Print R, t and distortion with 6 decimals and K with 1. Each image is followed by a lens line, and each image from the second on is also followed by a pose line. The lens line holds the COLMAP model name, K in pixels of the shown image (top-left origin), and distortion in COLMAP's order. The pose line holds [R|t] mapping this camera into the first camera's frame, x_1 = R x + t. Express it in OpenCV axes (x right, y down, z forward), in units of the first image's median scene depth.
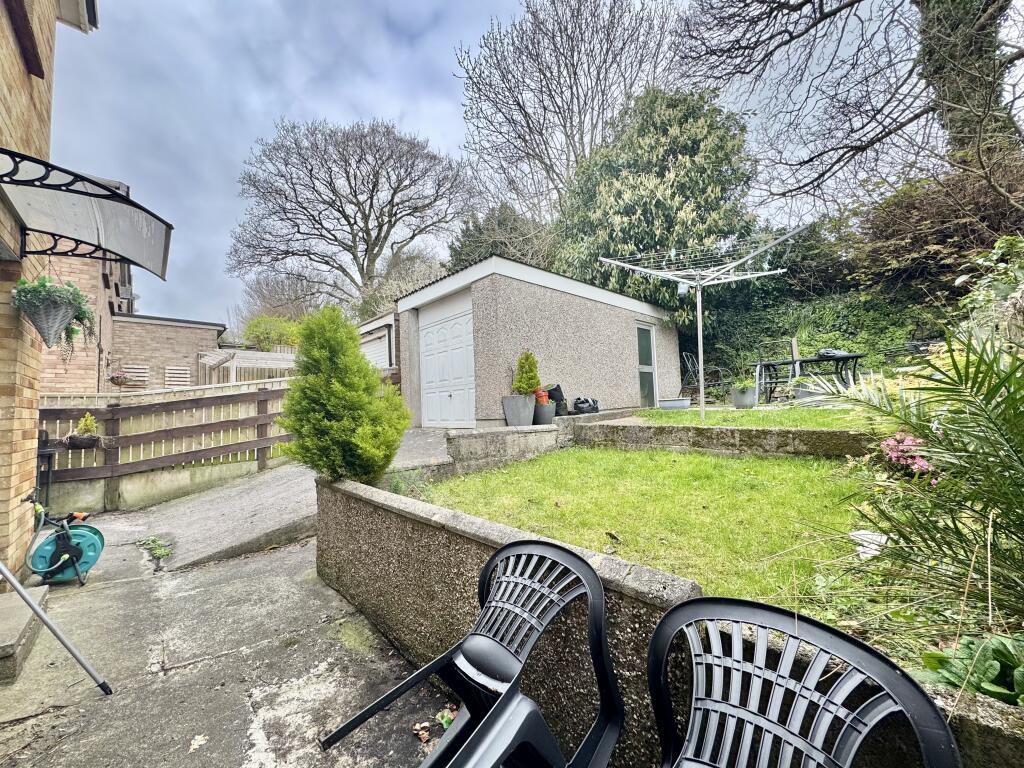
lens RADIAL K [[407.4, 0, 511.5], [0, 407.4, 385.2], [0, 0, 1]] dist [-0.000012, -0.001077]
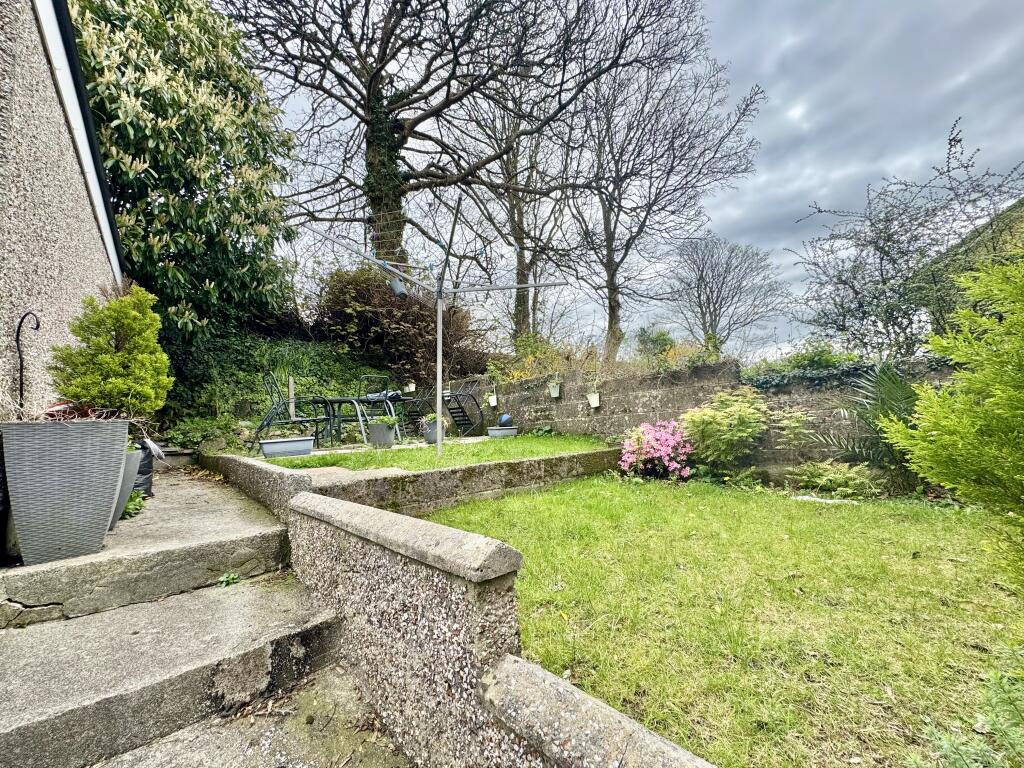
lens RADIAL K [[407.4, 0, 509.8], [0, 407.4, 385.6], [0, 0, 1]] dist [-0.000012, -0.001077]
pose [[0.039826, 0.131643, 0.990497, -0.263020], [0.009514, 0.991188, -0.132117, 0.041394], [-0.999161, 0.014685, 0.038223, 0.682403]]
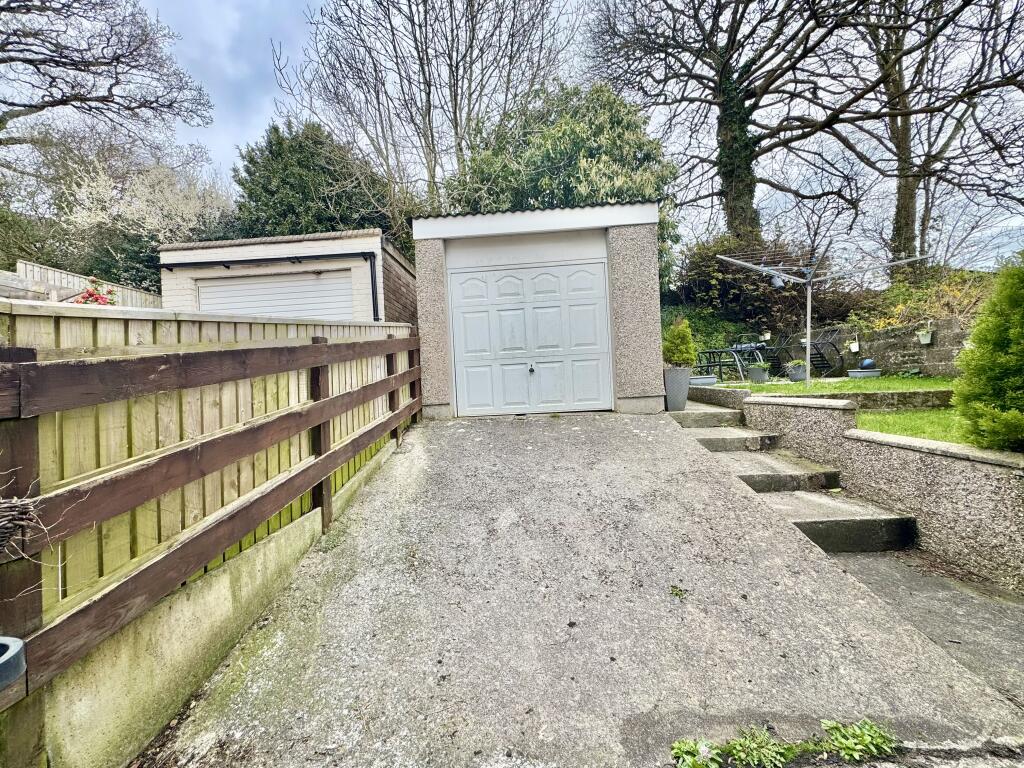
lens RADIAL K [[407.4, 0, 509.5], [0, 407.4, 386.5], [0, 0, 1]] dist [-0.000012, -0.001077]
pose [[0.708638, -0.001321, 0.705571, -0.870155], [-0.013581, 0.999787, 0.015512, 0.055507], [-0.705442, -0.020574, 0.708469, 0.623944]]
